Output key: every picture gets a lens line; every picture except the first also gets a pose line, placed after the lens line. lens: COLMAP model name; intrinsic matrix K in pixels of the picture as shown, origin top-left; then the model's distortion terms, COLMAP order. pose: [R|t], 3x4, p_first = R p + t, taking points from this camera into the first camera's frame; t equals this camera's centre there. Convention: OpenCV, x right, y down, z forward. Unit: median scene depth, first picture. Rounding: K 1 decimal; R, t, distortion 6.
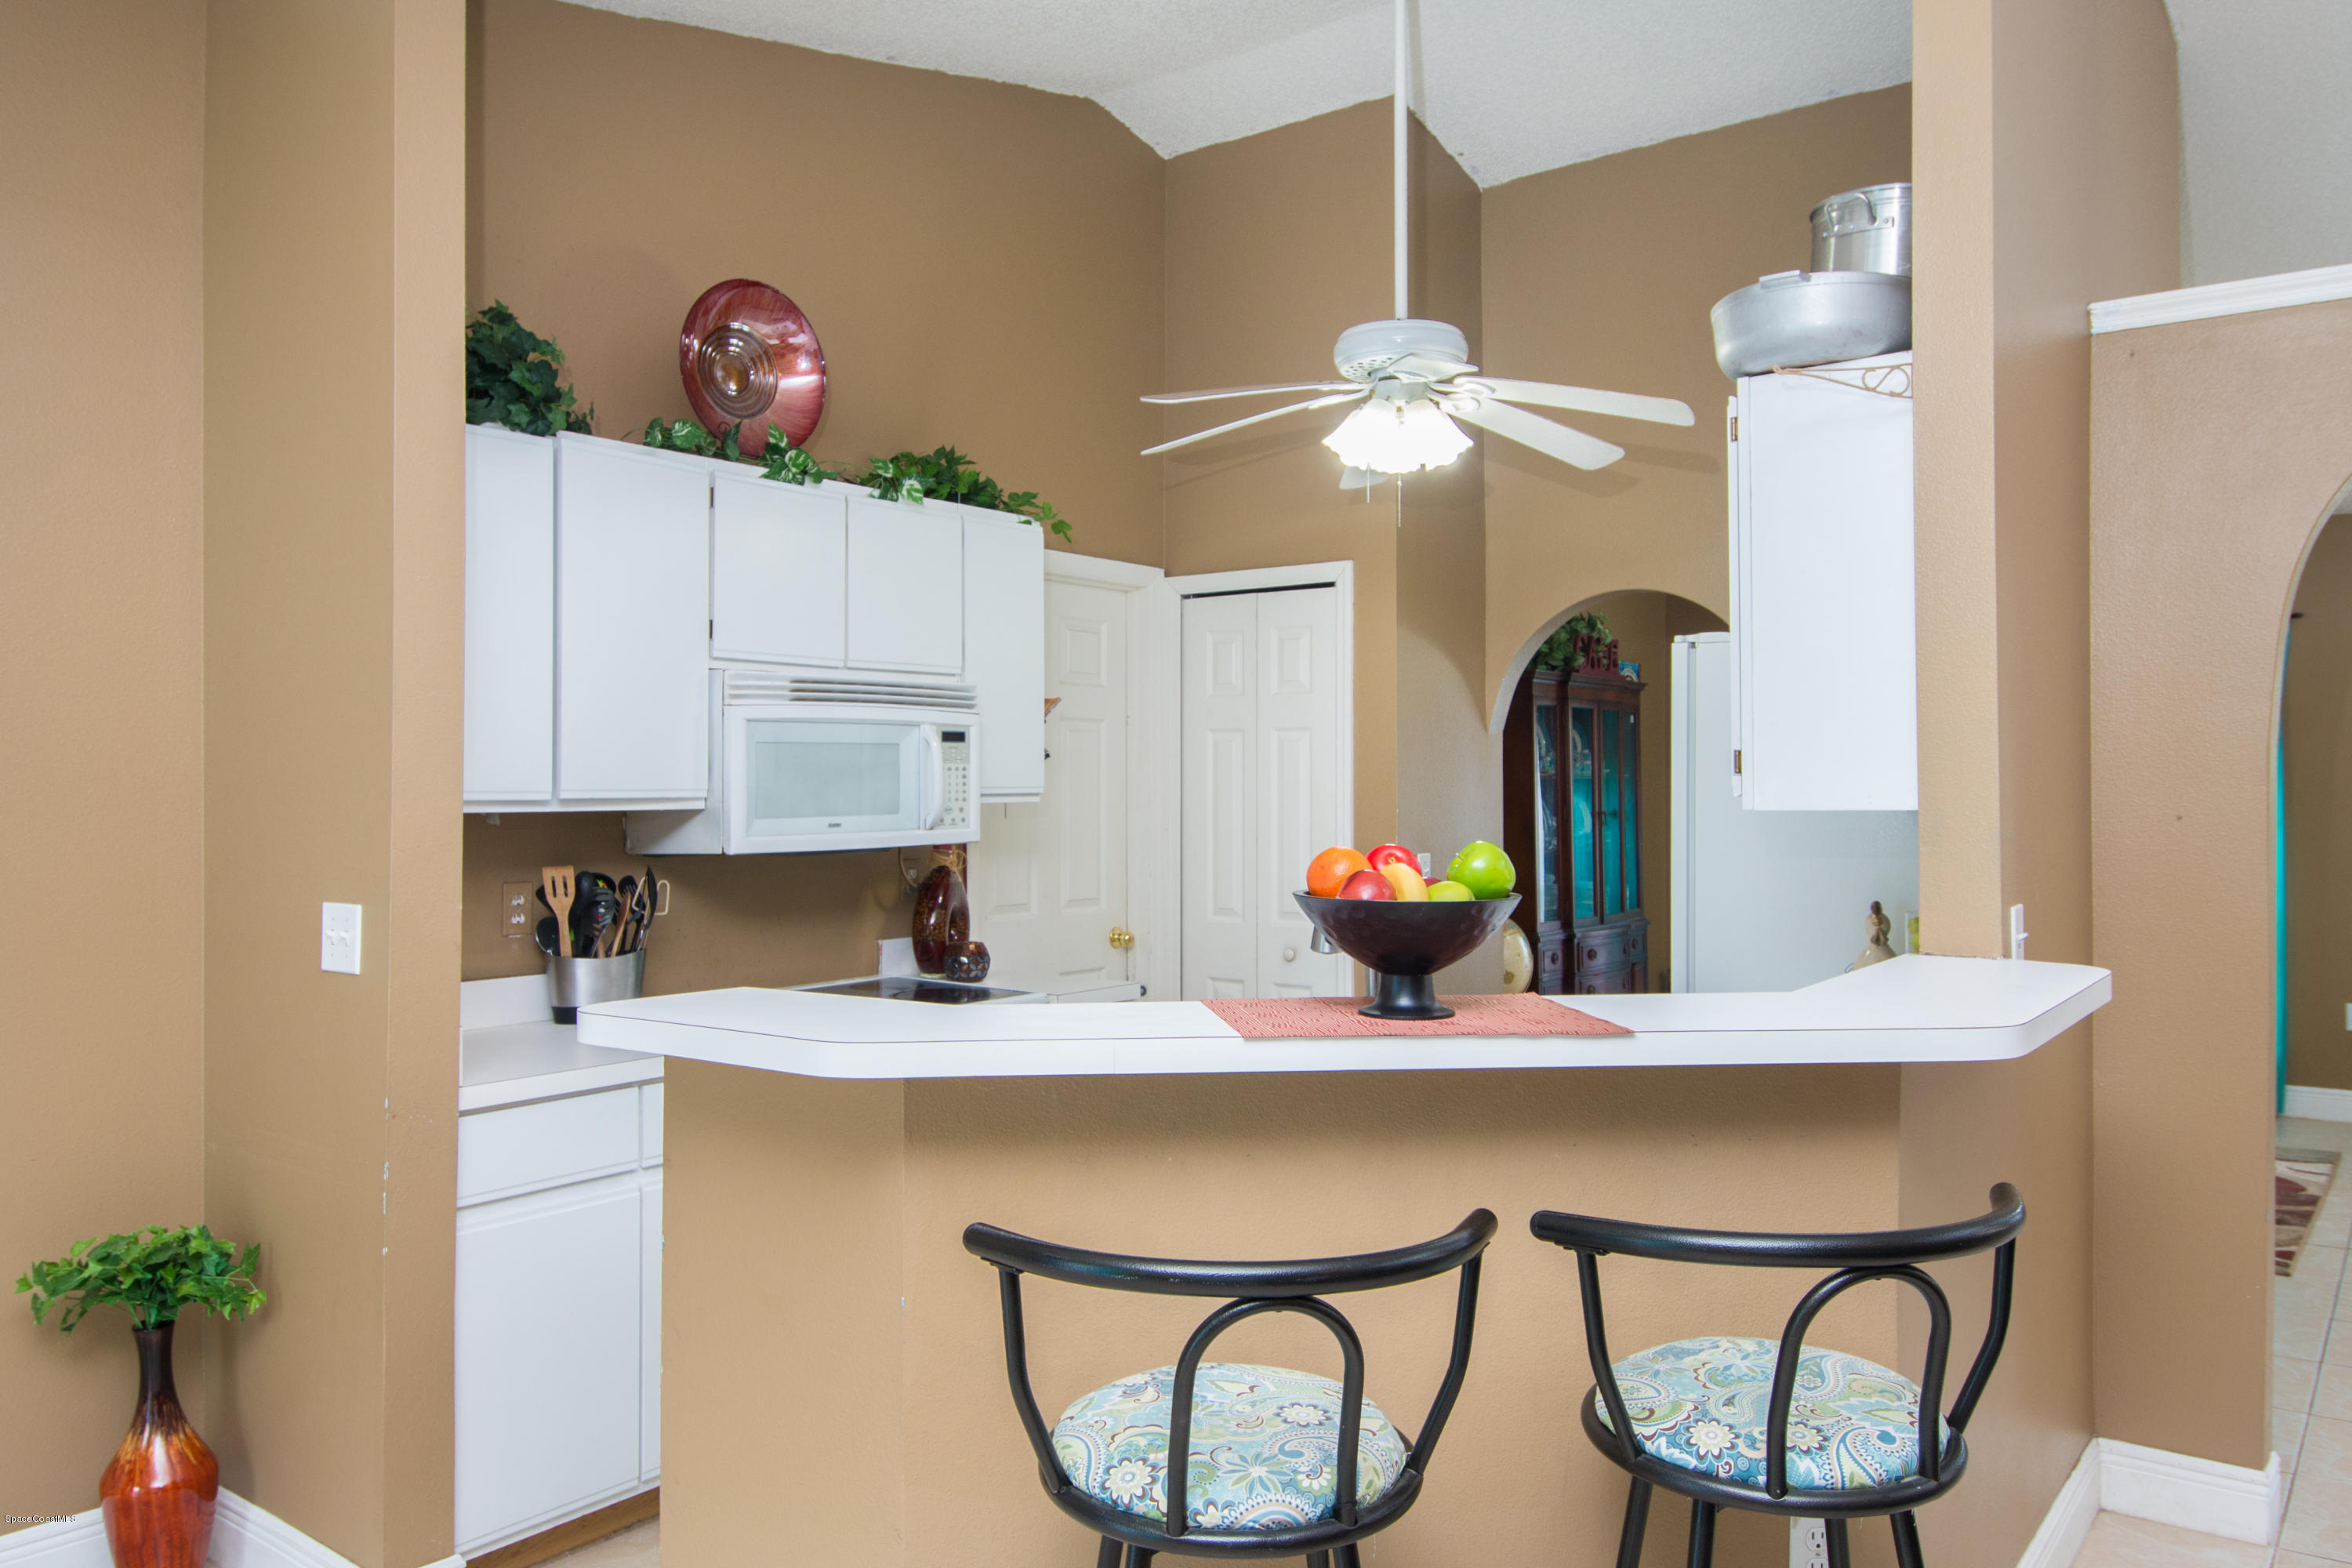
lens RADIAL K [[1638.0, 0, 1174.6], [0, 1638.0, 771.8], [0, 0, 1]] dist [-0.023154, -0.001207]
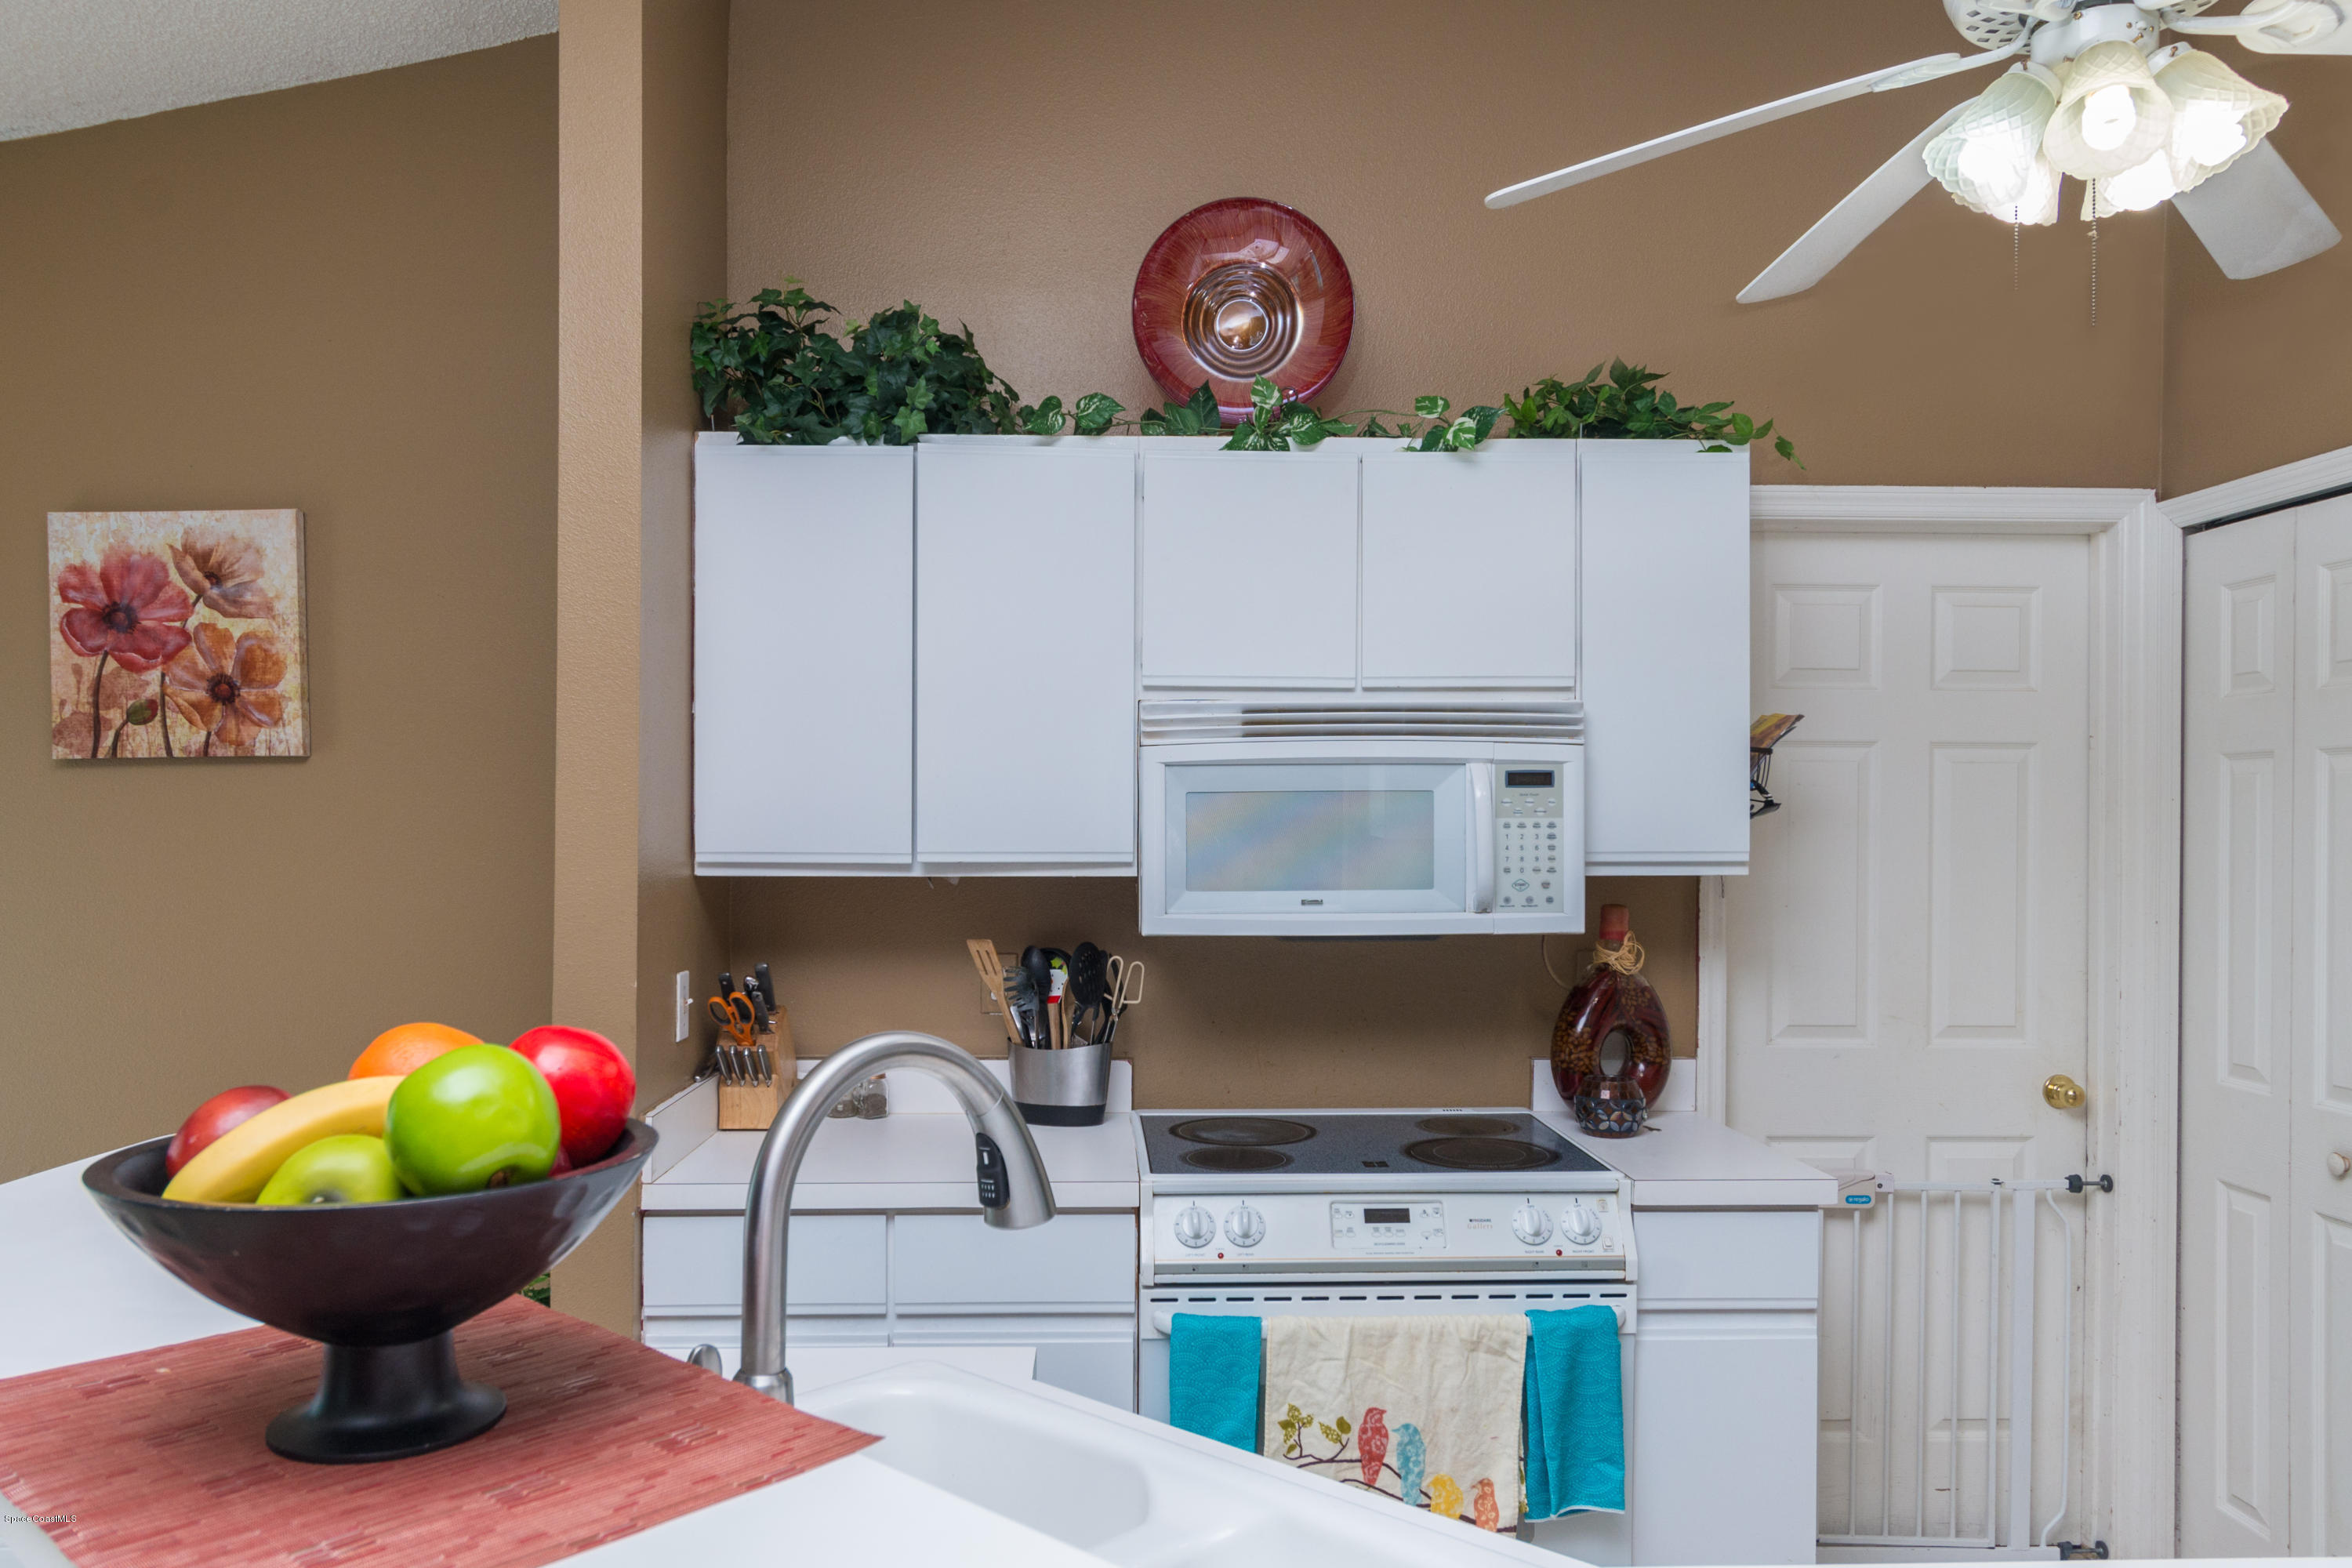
lens RADIAL K [[1638.0, 0, 1173.8], [0, 1638.0, 796.3], [0, 0, 1]] dist [-0.023154, -0.001207]
pose [[0.625583, -0.006259, -0.780132, 0.309090], [0.001861, 0.999977, -0.006531, -0.009939], [0.780155, 0.002634, 0.625580, 0.456931]]
